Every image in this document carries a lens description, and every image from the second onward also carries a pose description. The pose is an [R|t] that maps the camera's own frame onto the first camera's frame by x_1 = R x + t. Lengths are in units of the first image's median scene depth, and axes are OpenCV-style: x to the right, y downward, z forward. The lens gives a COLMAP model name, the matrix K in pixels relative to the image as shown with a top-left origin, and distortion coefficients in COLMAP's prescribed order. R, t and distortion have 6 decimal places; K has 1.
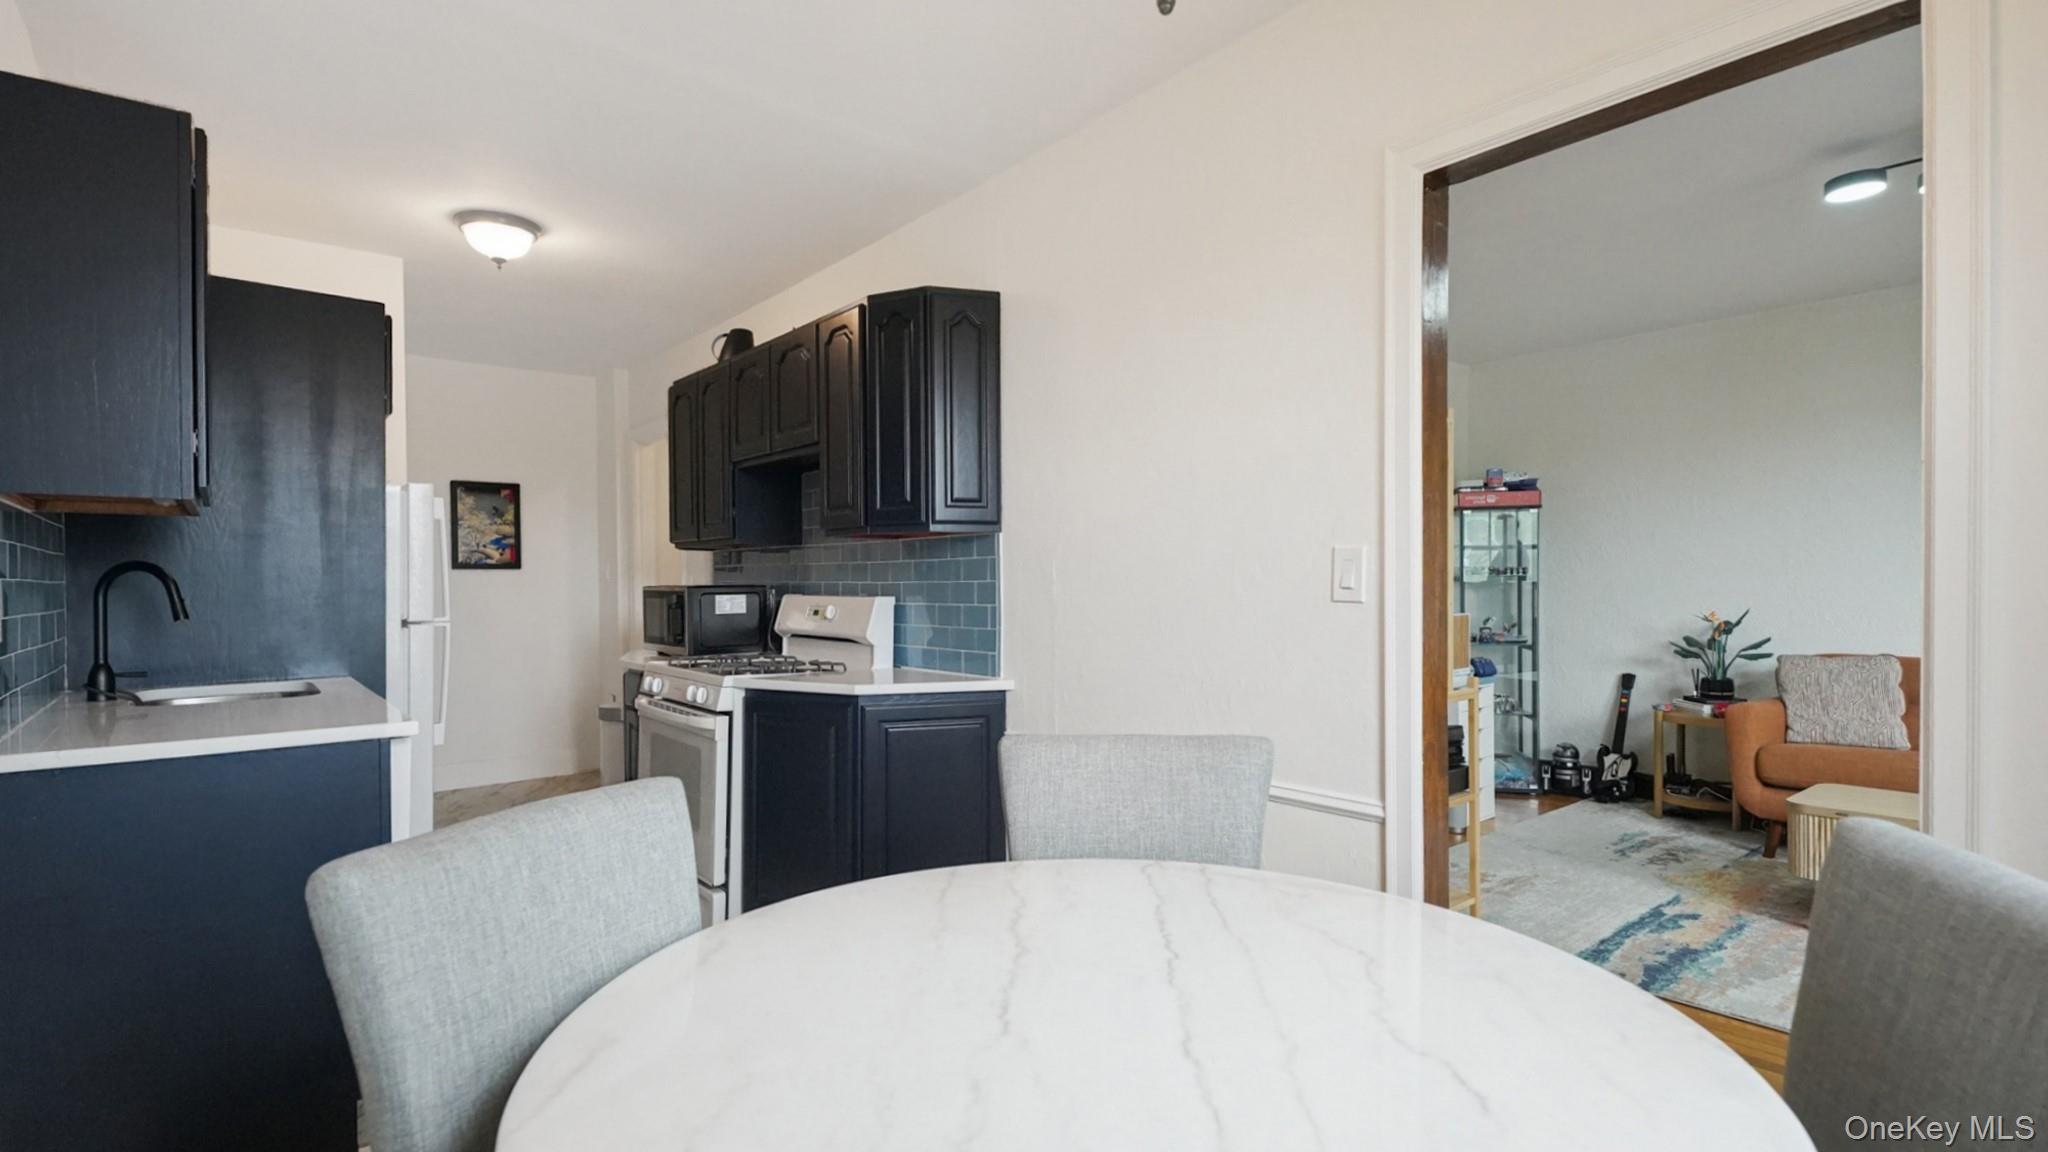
lens RADIAL K [[972.8, 0, 1019.6], [0, 972.8, 590.6], [0, 0, 1]] dist [0.002851, -0.005258]
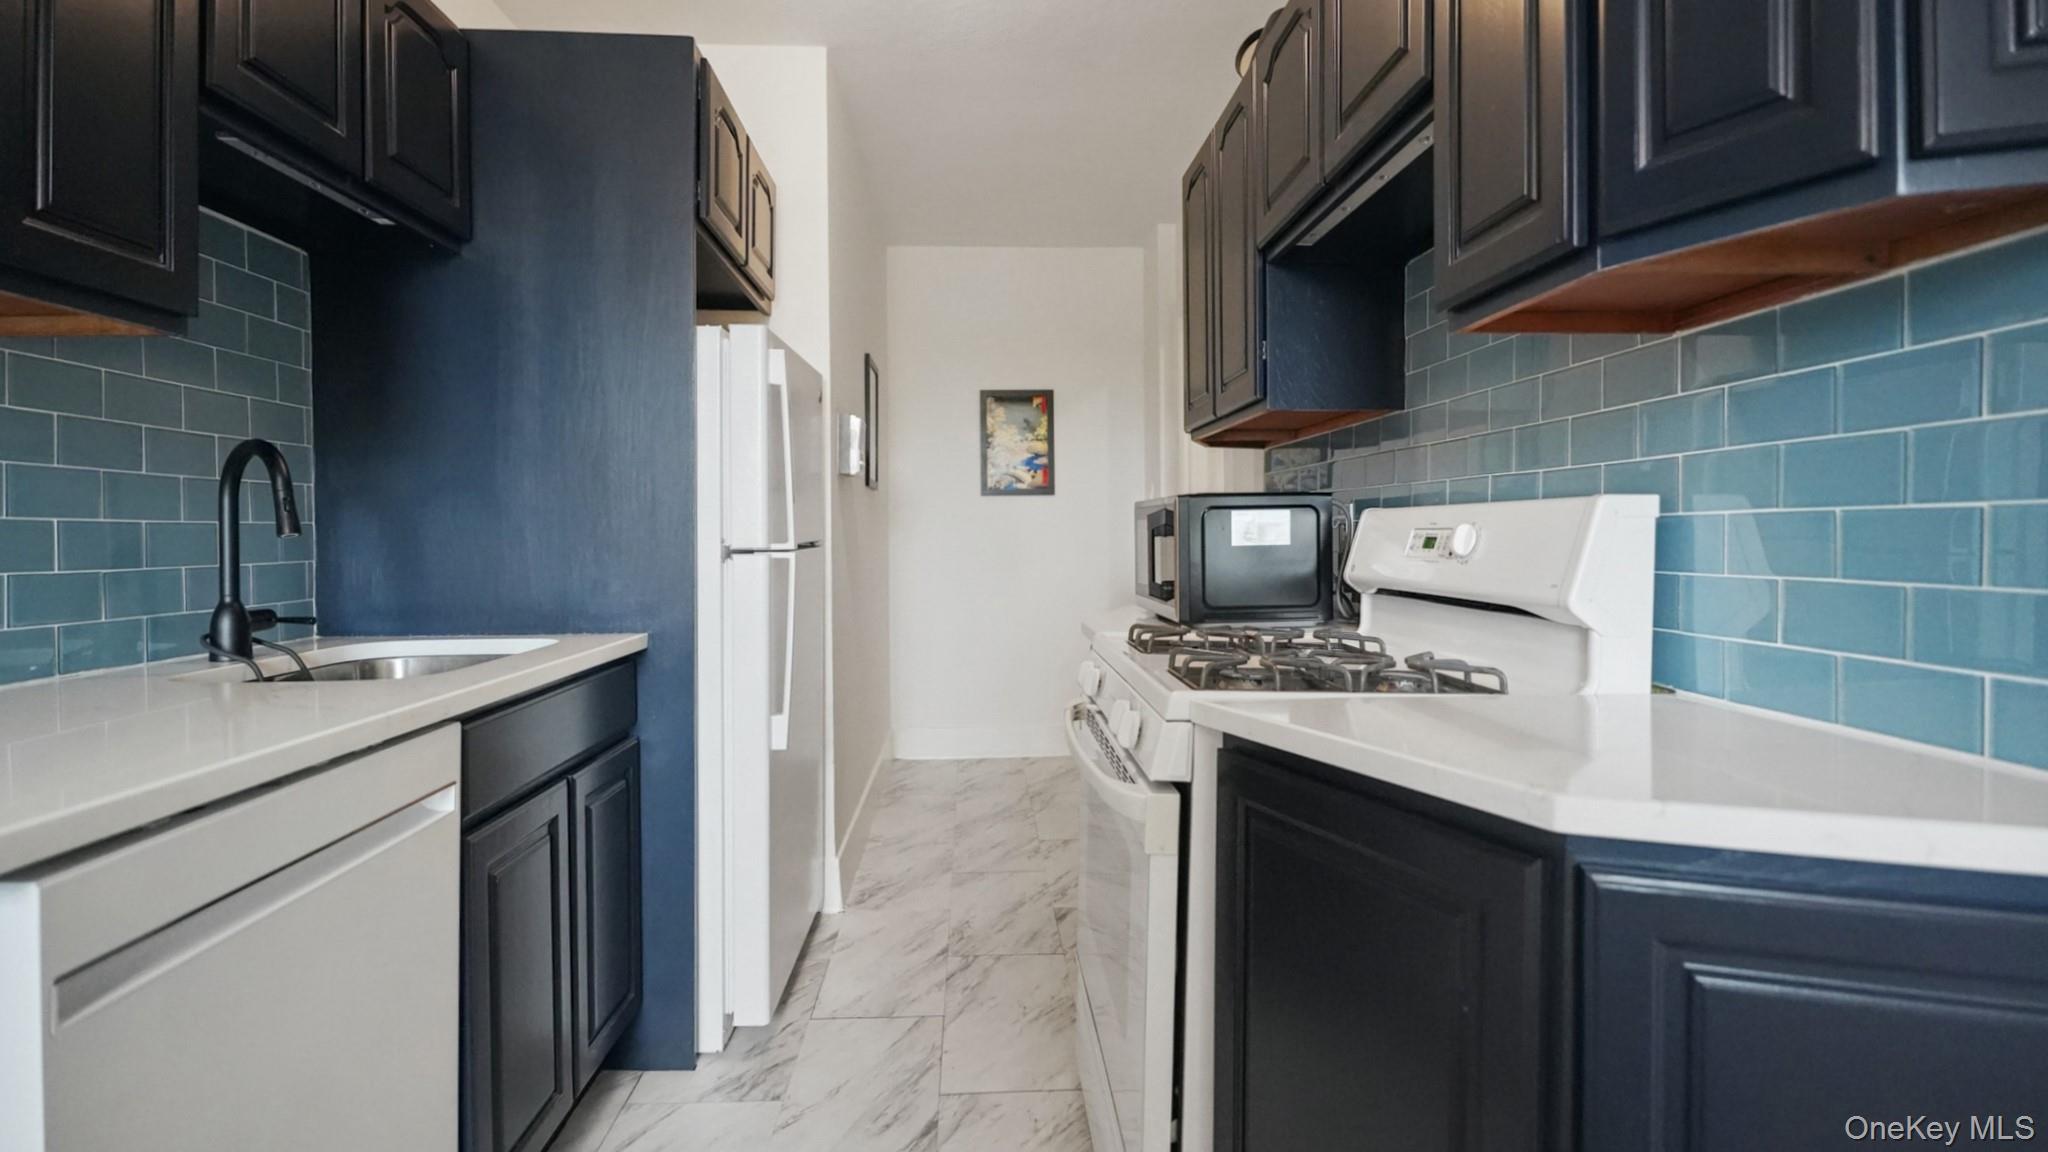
lens RADIAL K [[972.8, 0, 1013.1], [0, 972.8, 554.3], [0, 0, 1]] dist [0.002851, -0.005258]
pose [[0.805674, 0.012524, -0.592227, -0.101619], [-0.002655, 0.999843, 0.017533, 0.021161], [0.592353, -0.012554, 0.805580, 0.541559]]
